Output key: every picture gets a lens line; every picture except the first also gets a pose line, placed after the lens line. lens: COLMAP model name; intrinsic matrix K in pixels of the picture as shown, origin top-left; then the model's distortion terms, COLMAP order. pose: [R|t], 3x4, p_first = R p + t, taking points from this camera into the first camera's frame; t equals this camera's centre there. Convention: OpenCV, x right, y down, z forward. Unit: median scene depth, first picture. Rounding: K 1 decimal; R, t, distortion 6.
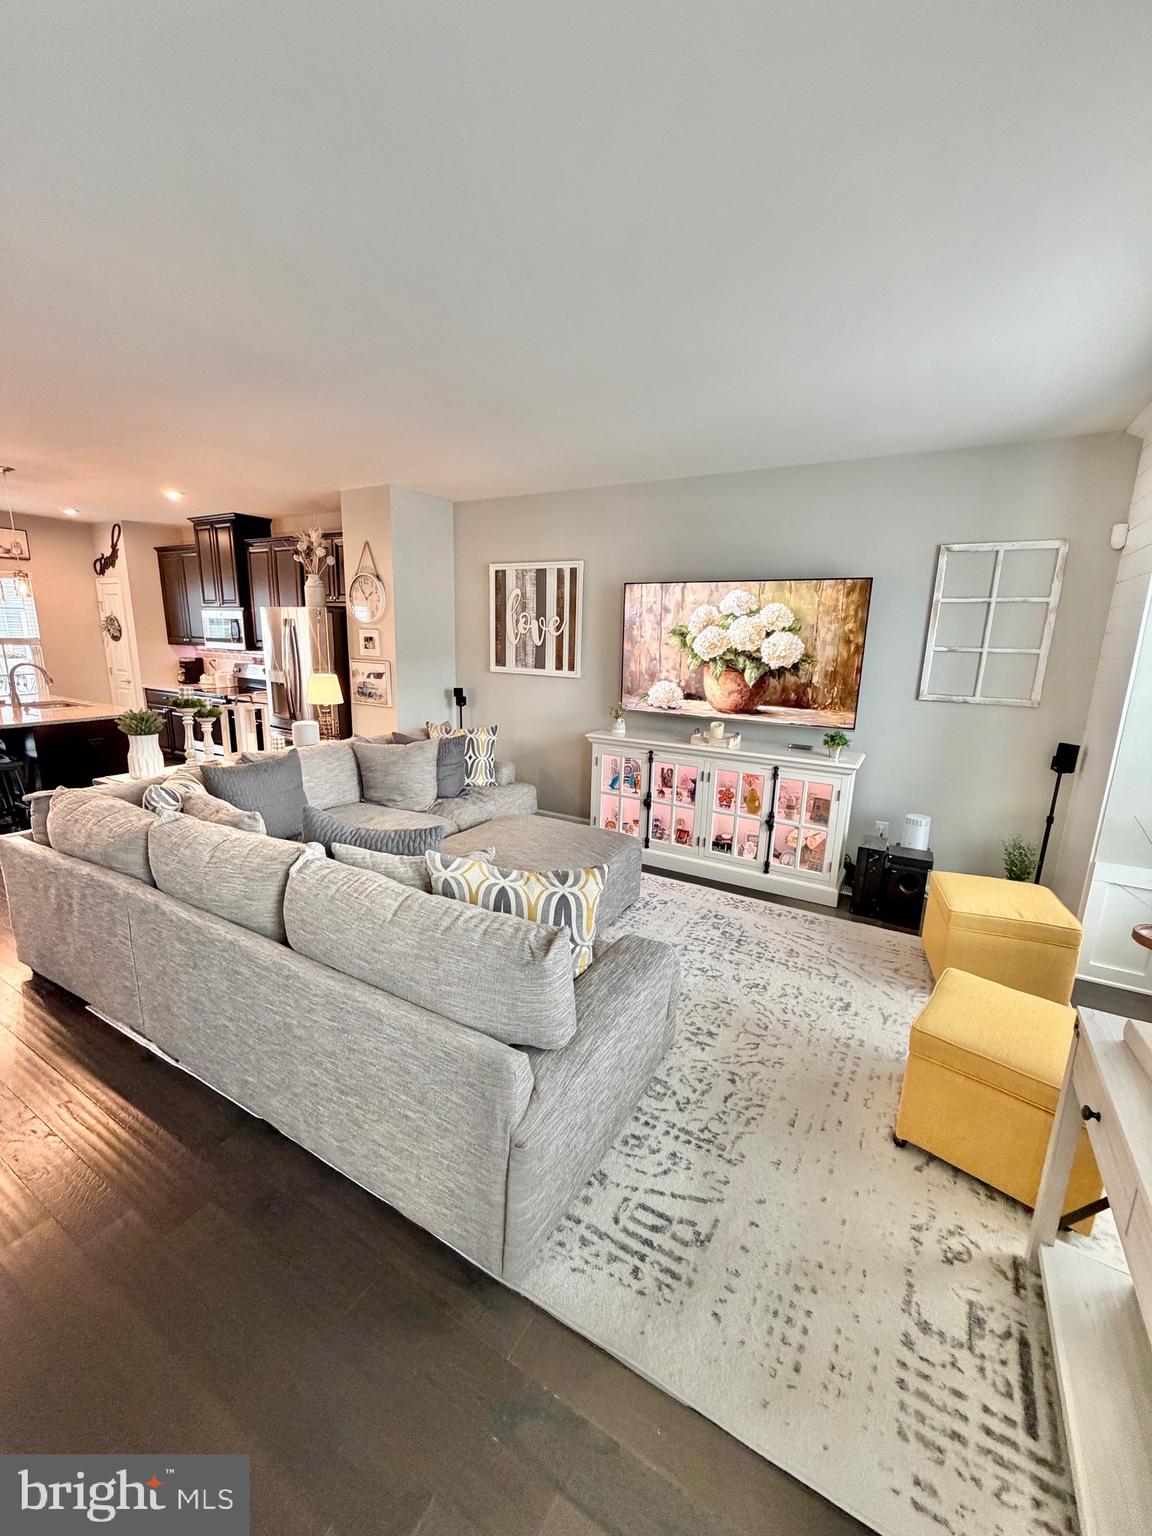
lens RADIAL K [[617.0, 0, 569.2], [0, 617.0, 766.6], [0, 0, 1]] dist [0.002931, 0.000034]
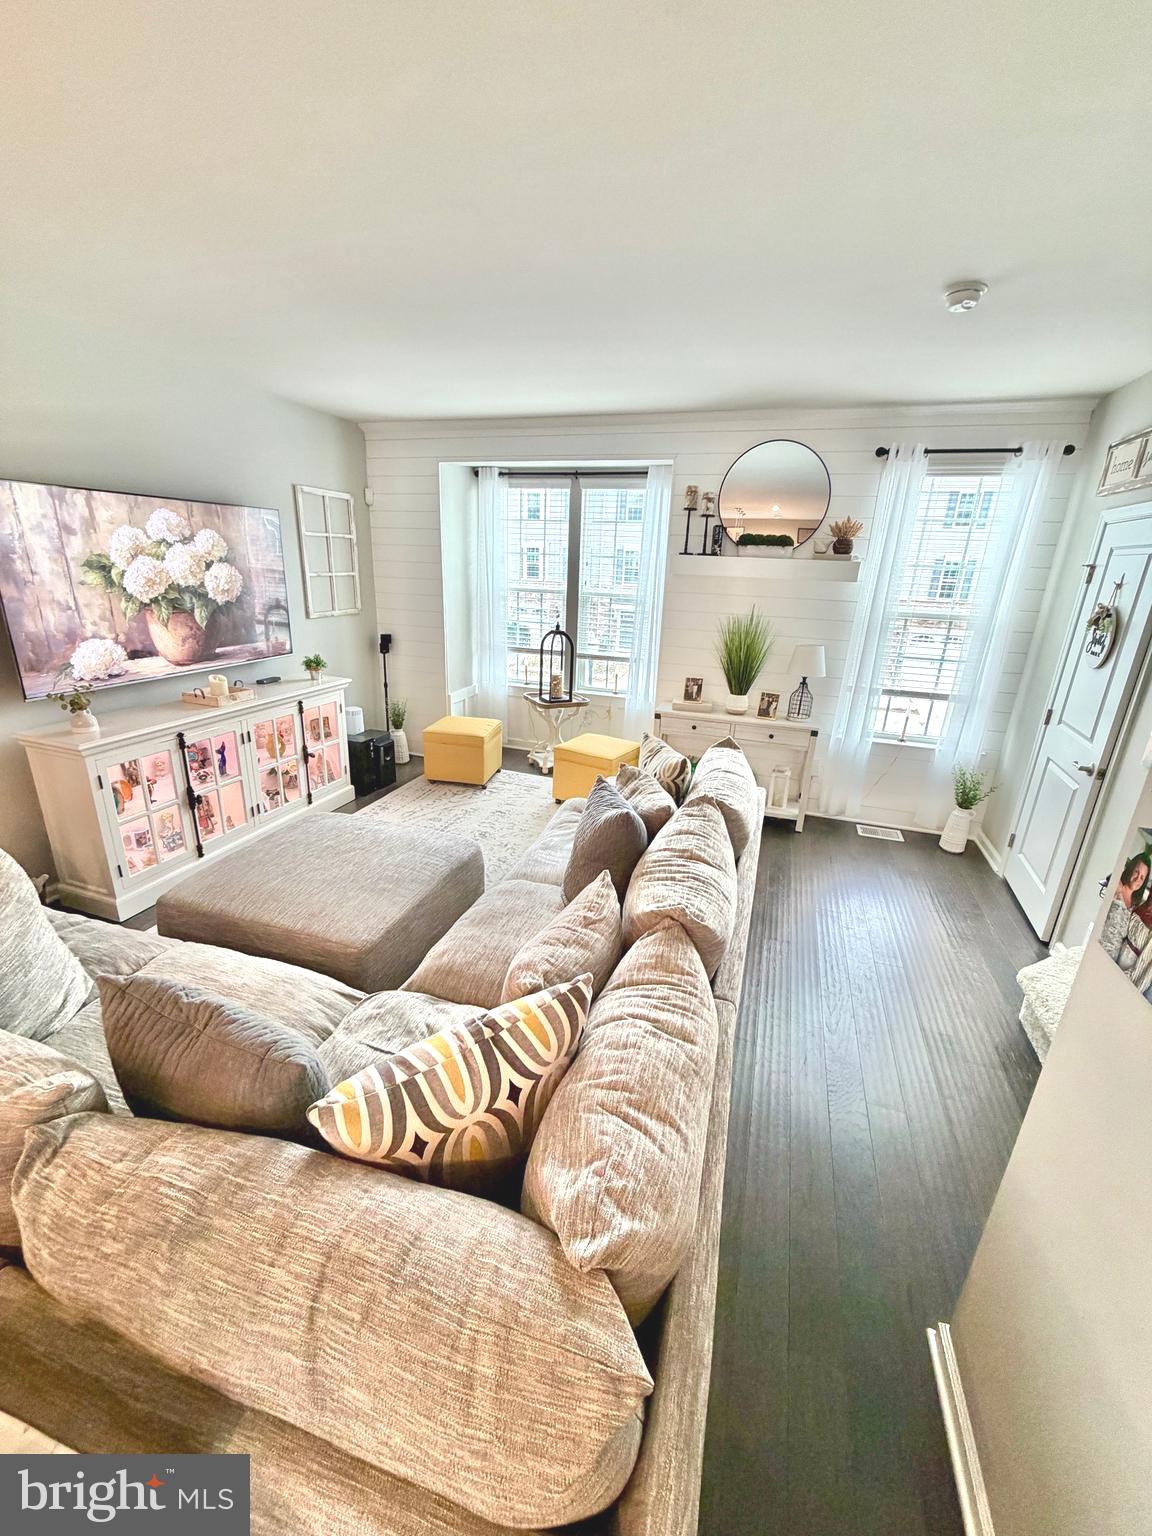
lens RADIAL K [[617.0, 0, 571.1], [0, 617.0, 767.3], [0, 0, 1]] dist [0.002931, 0.000034]
pose [[-0.208397, -0.339623, 0.917184, -0.672515], [0.171690, 0.910508, 0.376161, -0.189893], [-0.962857, 0.235862, -0.131437, 0.667593]]
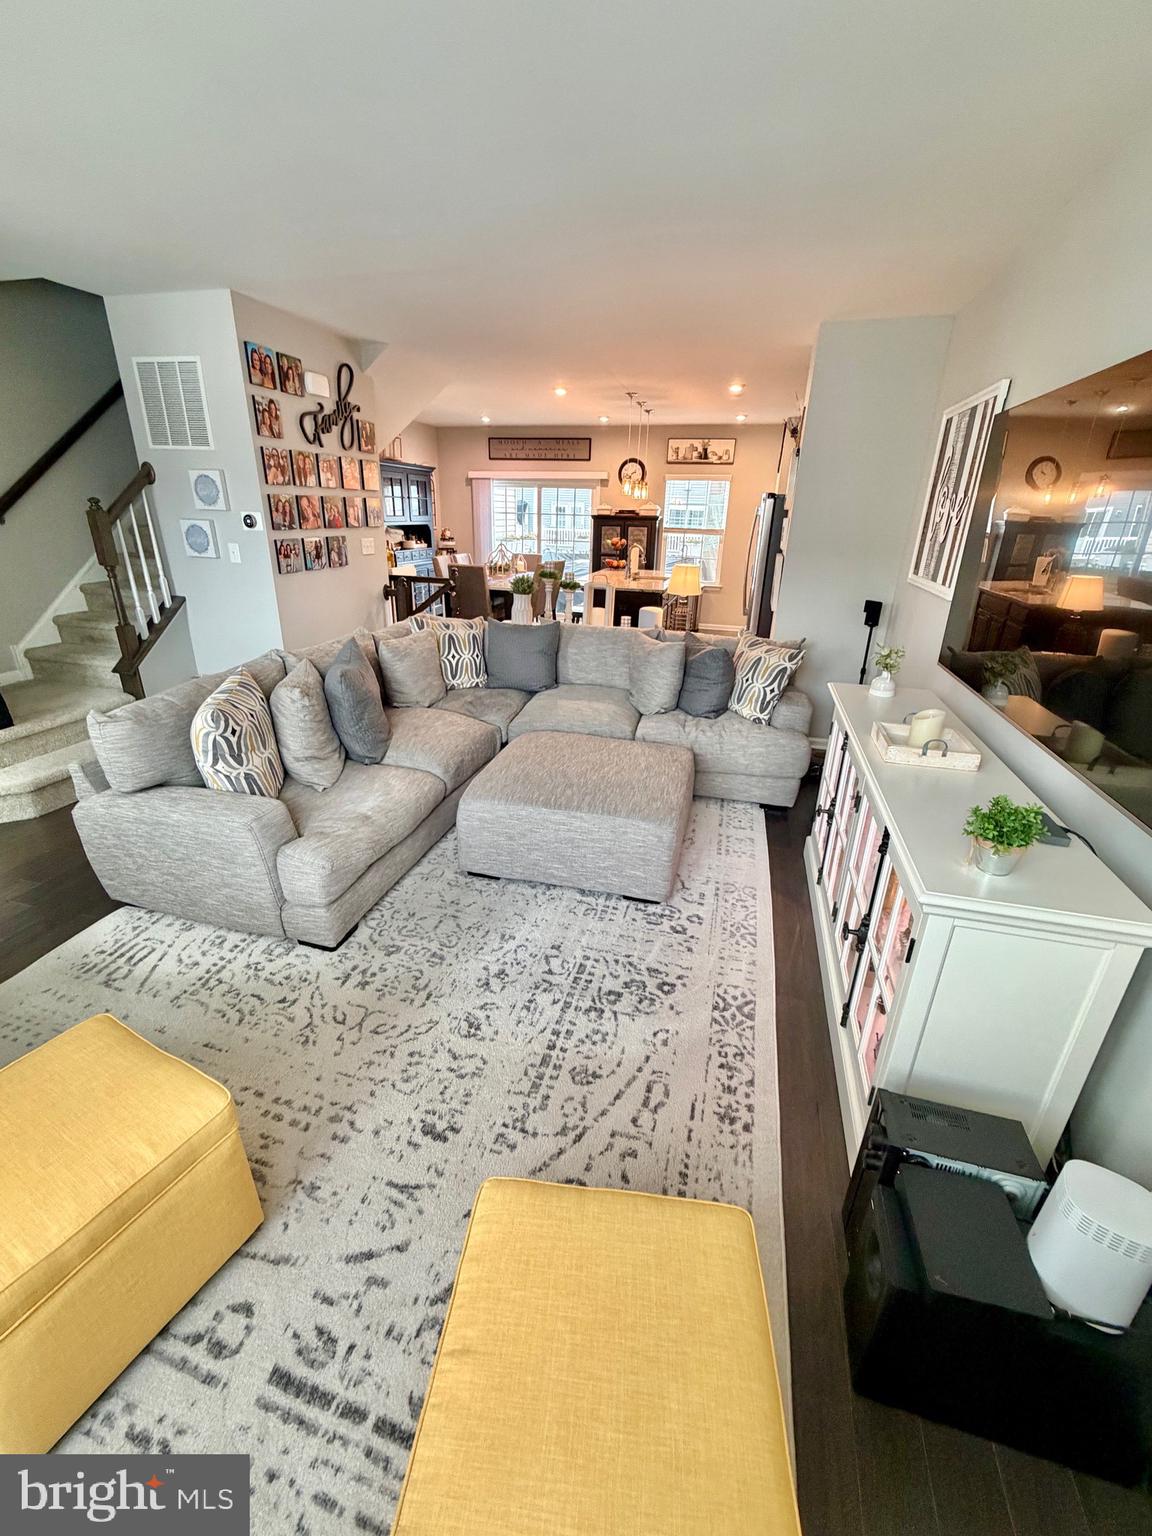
lens RADIAL K [[617.0, 0, 567.3], [0, 617.0, 761.8], [0, 0, 1]] dist [0.002931, 0.000034]
pose [[0.256110, 0.348994, -0.901449, 0.605227], [-0.220641, 0.929040, 0.296990, -0.114198], [0.941130, 0.122834, 0.314939, 0.587389]]
